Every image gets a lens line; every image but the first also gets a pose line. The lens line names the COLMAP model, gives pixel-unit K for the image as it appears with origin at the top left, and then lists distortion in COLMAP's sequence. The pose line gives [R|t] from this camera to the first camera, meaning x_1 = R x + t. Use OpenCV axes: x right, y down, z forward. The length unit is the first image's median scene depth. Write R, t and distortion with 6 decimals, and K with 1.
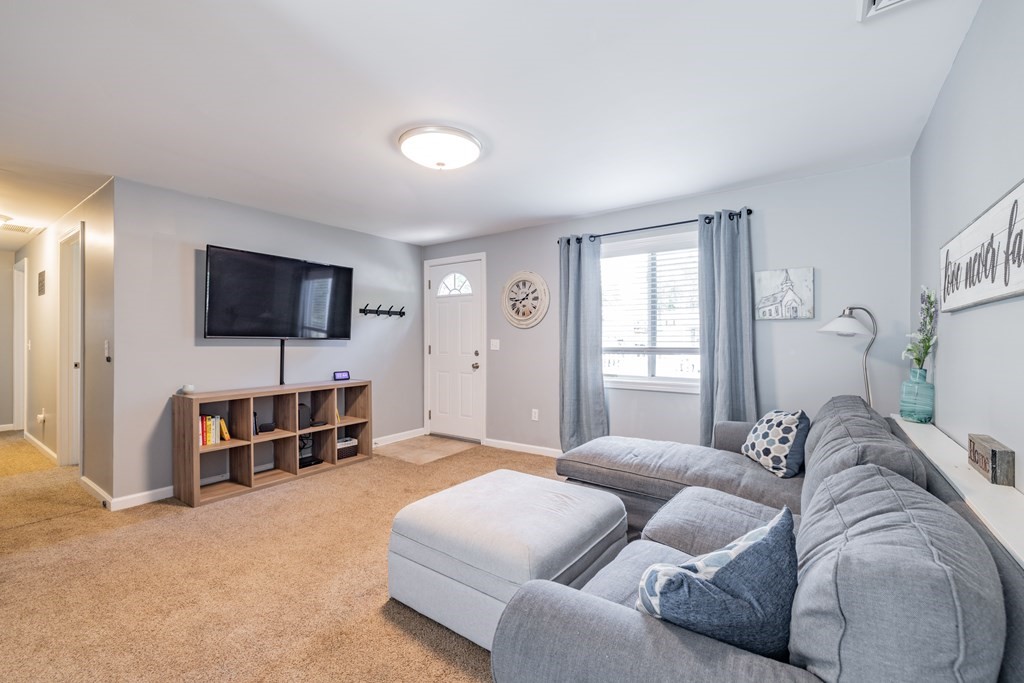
lens RADIAL K [[436.9, 0, 512.7], [0, 436.9, 340.3], [0, 0, 1]] dist [0.002590, -0.001084]
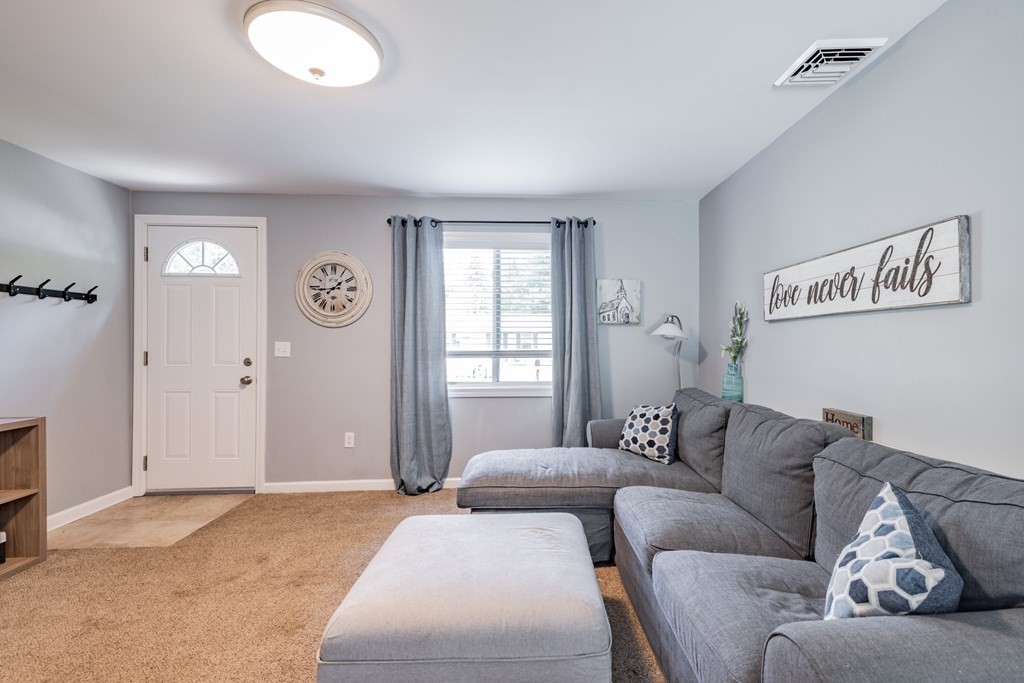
lens RADIAL K [[469.1, 0, 517.3], [0, 469.1, 342.3], [0, 0, 1]] dist [0.005966, -0.000472]
pose [[0.771629, 0.001883, 0.636070, -0.277666], [0.001889, 0.999984, -0.005253, 0.003816], [-0.636070, 0.005255, 0.771613, 0.194288]]
